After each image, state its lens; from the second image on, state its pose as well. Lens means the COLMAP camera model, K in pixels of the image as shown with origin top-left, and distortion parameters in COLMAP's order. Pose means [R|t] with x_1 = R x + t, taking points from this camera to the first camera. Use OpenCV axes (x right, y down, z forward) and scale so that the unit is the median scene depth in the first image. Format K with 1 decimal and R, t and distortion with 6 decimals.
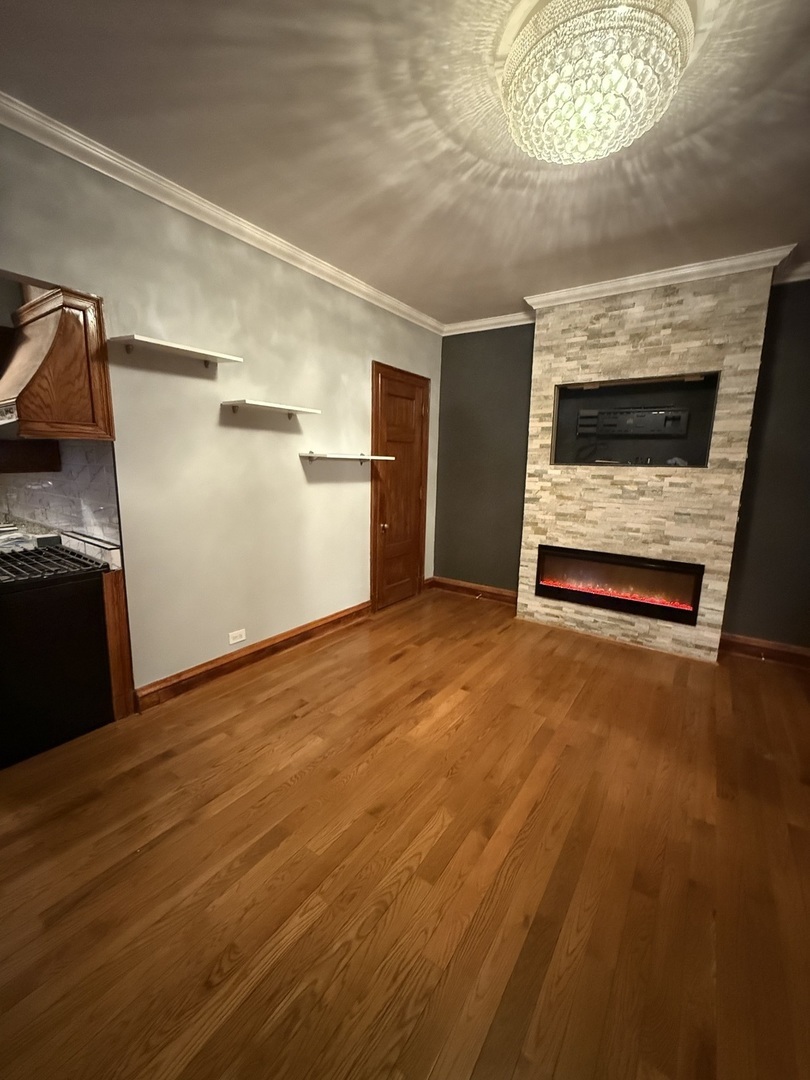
lens RADIAL K [[434.1, 0, 405.0], [0, 434.1, 540.0], [0, 0, 1]] dist [0.000617, 0.000010]
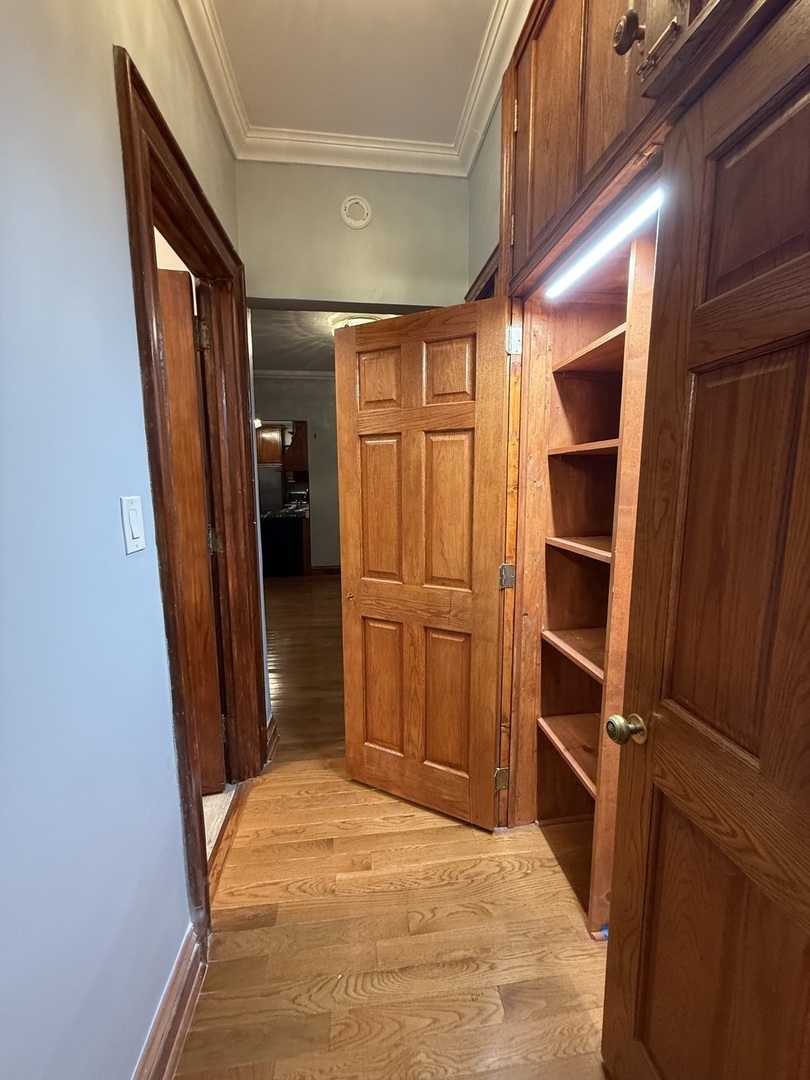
lens RADIAL K [[434.1, 0, 405.0], [0, 434.1, 540.0], [0, 0, 1]] dist [0.000617, 0.000010]
pose [[0.671009, 0.084465, -0.736622, 1.717981], [-0.109368, 0.993898, 0.014340, 0.098345], [0.733339, 0.070940, 0.676152, -0.357859]]
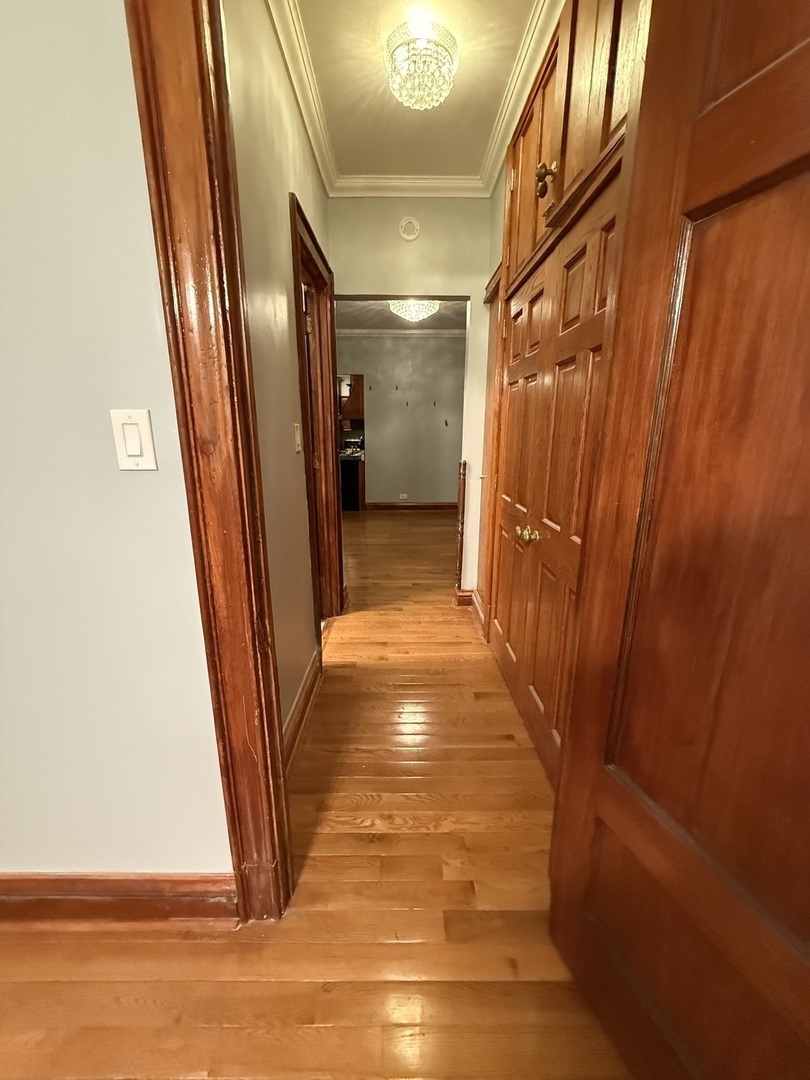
lens RADIAL K [[434.1, 0, 405.0], [0, 434.1, 540.0], [0, 0, 1]] dist [0.000617, 0.000010]
pose [[0.584472, 0.183783, -0.790326, 2.076879], [-0.129247, 0.982663, 0.132927, 0.173994], [0.801054, 0.024455, 0.598092, -0.607330]]
